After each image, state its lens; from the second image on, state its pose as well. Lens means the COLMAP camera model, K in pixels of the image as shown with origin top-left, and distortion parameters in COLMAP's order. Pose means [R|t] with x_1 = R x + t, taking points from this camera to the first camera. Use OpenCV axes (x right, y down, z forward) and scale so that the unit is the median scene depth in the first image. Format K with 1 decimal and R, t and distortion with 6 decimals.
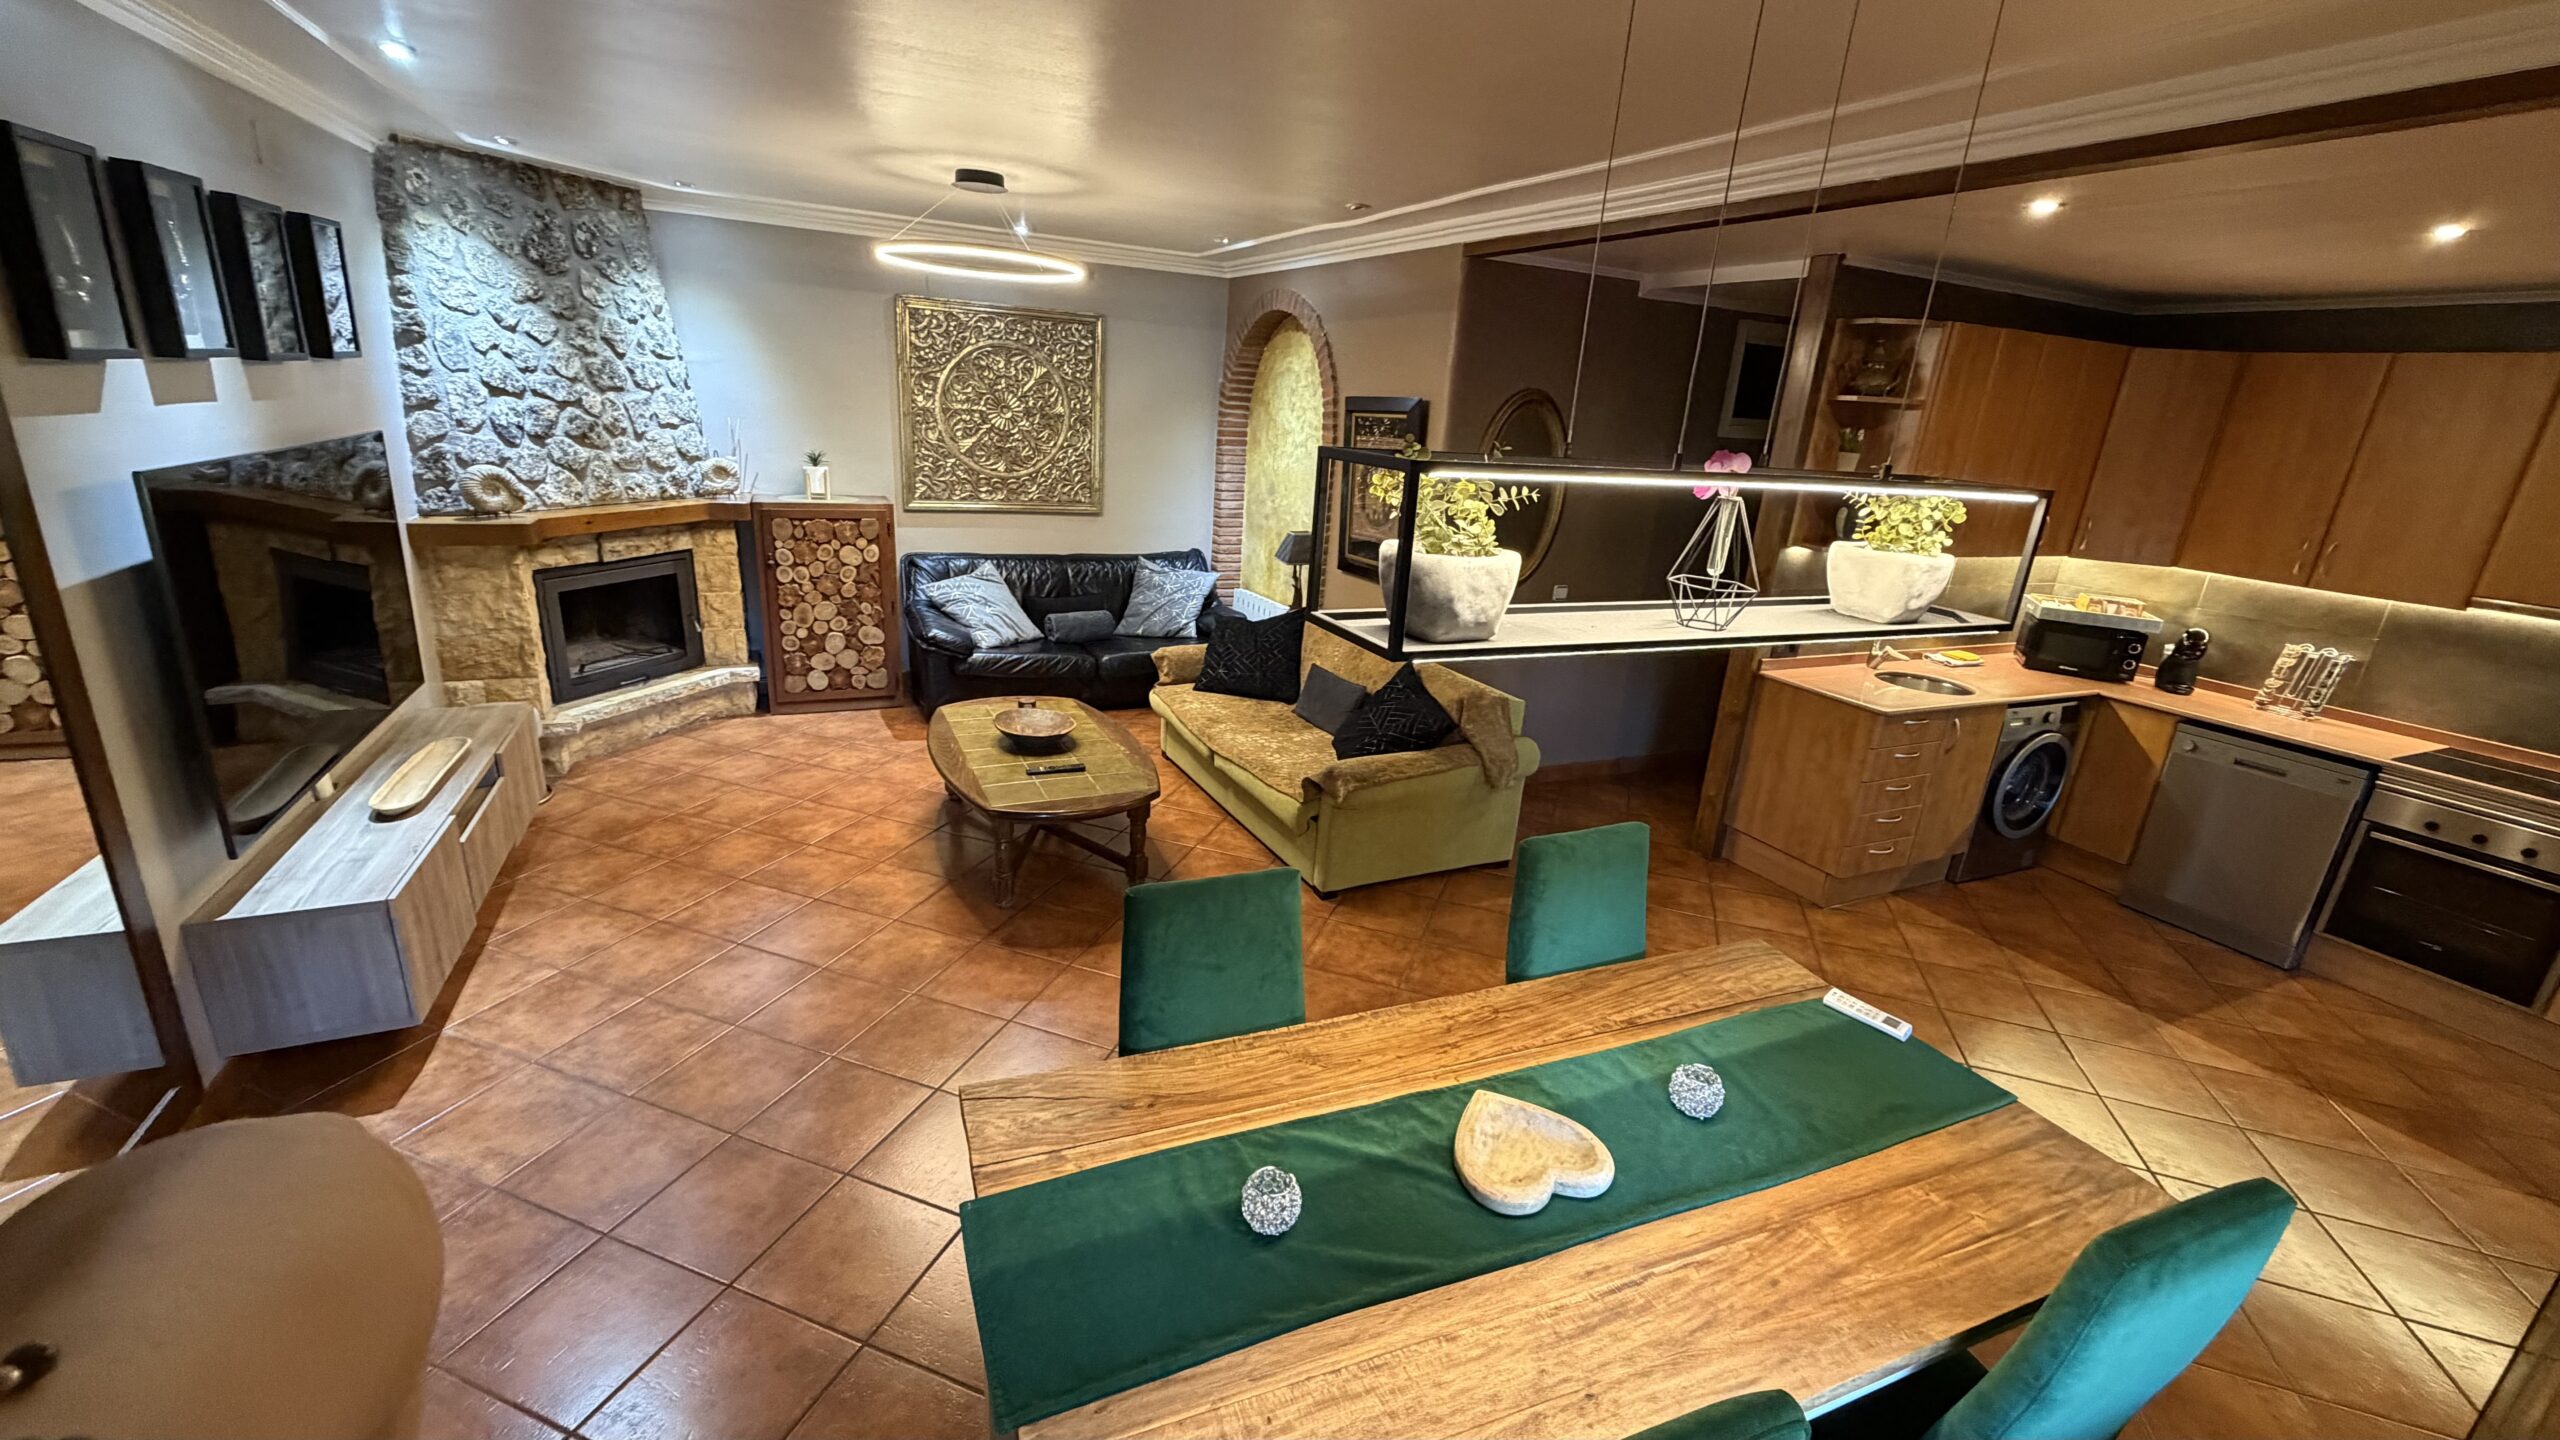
lens RADIAL K [[1020.8, 0, 1275.4], [0, 1020.8, 723.8], [0, 0, 1]] dist [0.000282, 0.000753]
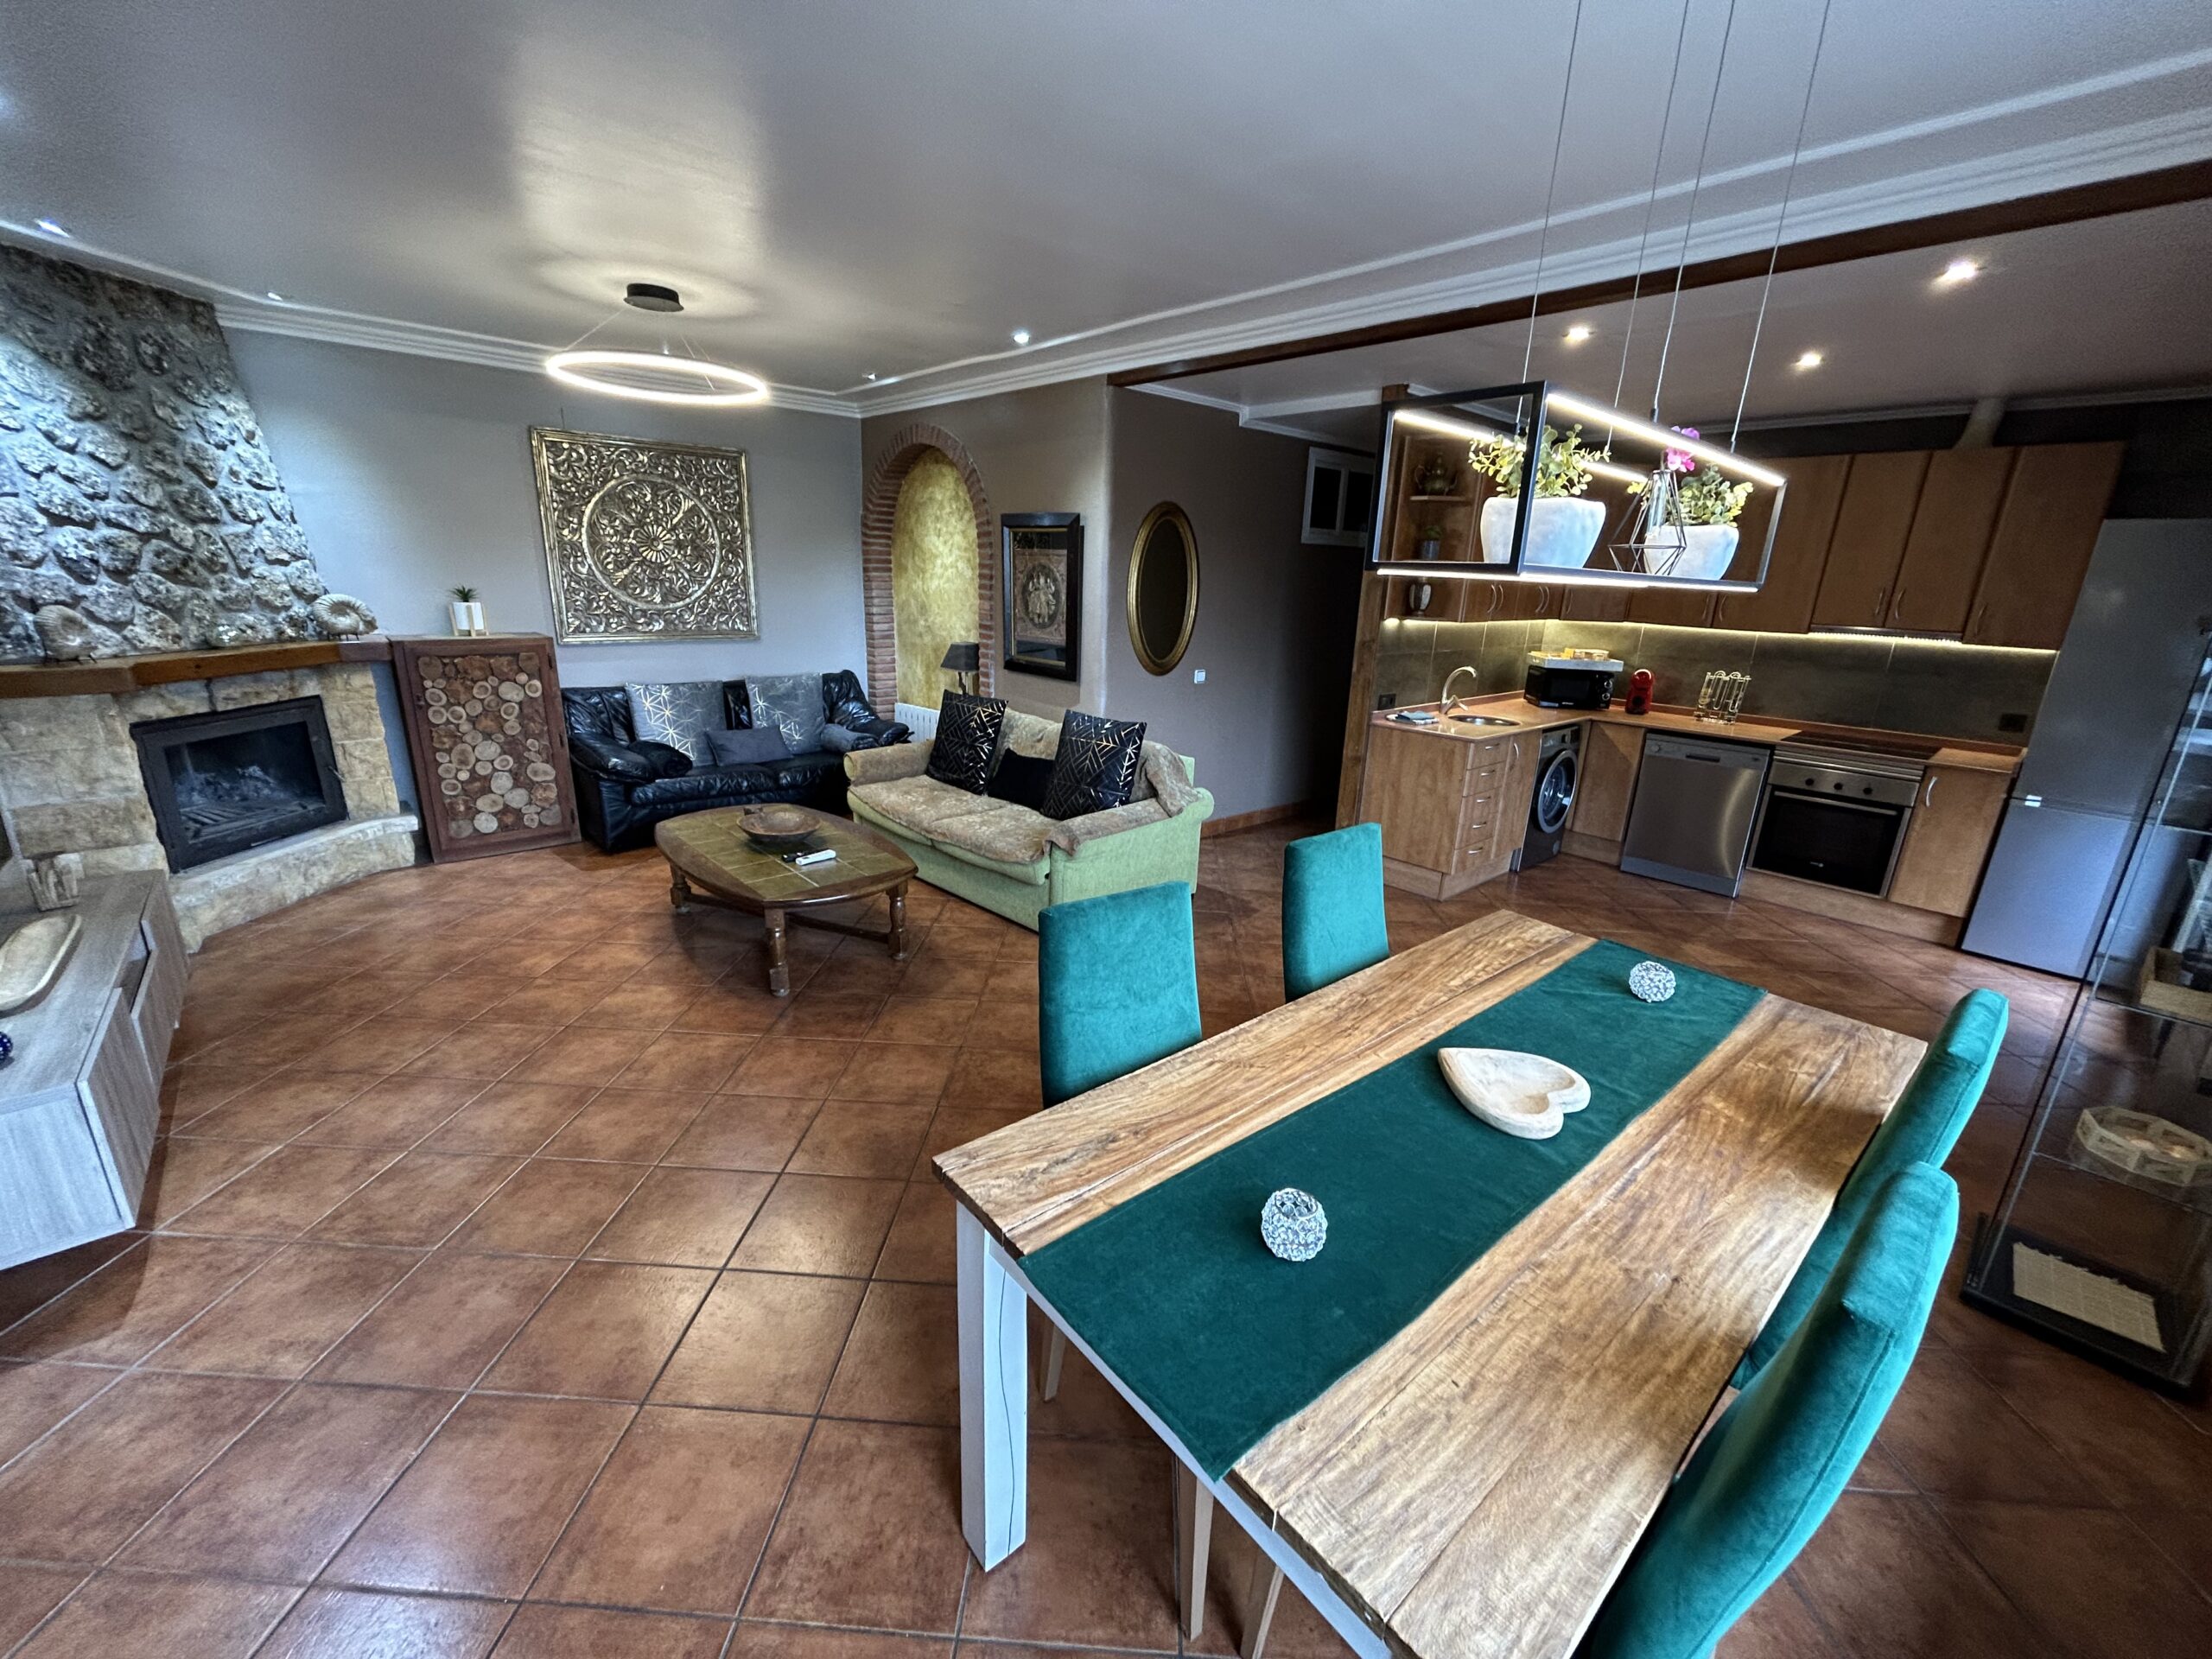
lens RADIAL K [[887.1, 0, 1105.7], [0, 887.1, 828.7], [0, 0, 1]] dist [0.001631, -0.000113]
pose [[0.957396, -0.113997, 0.265327, -0.132799], [0.117085, 0.993113, 0.004205, 0.034249], [-0.263979, 0.027040, 0.964149, 0.040879]]
